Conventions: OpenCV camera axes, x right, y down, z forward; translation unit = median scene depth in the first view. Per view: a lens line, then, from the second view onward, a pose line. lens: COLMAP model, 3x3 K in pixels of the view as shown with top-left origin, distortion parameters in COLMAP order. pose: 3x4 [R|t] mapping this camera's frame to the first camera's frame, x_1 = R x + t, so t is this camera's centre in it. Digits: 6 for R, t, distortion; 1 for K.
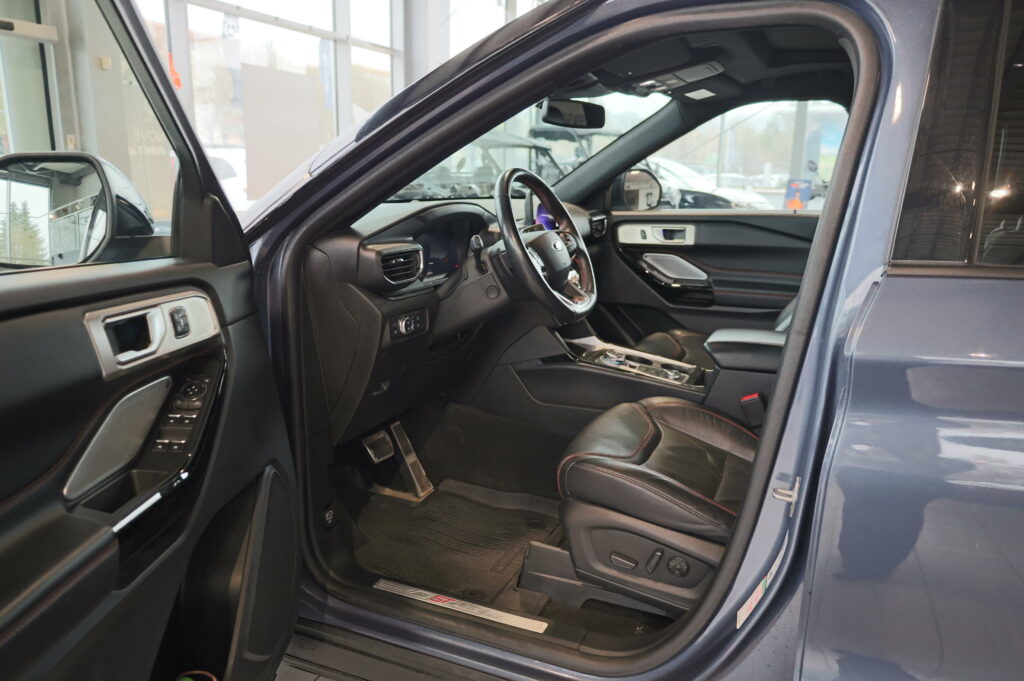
lens RADIAL K [[713.2, 0, 511.6], [0, 713.2, 327.0], [0, 0, 1]] dist [-0.001571, 0.000119]
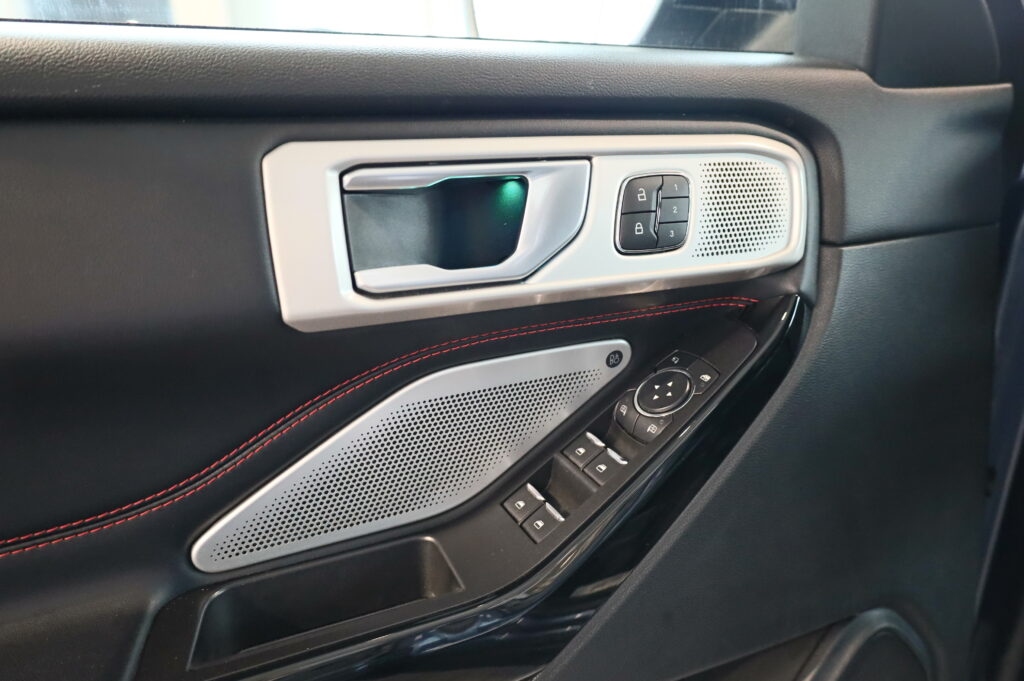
lens RADIAL K [[699.4, 0, 510.9], [0, 699.4, 335.5], [0, 0, 1]] dist [-0.009177, -0.003795]
pose [[0.409117, 0.281149, -0.868089, -0.156922], [-0.127631, 0.959629, 0.250646, -0.027984], [0.903512, 0.008251, 0.428484, 0.777231]]
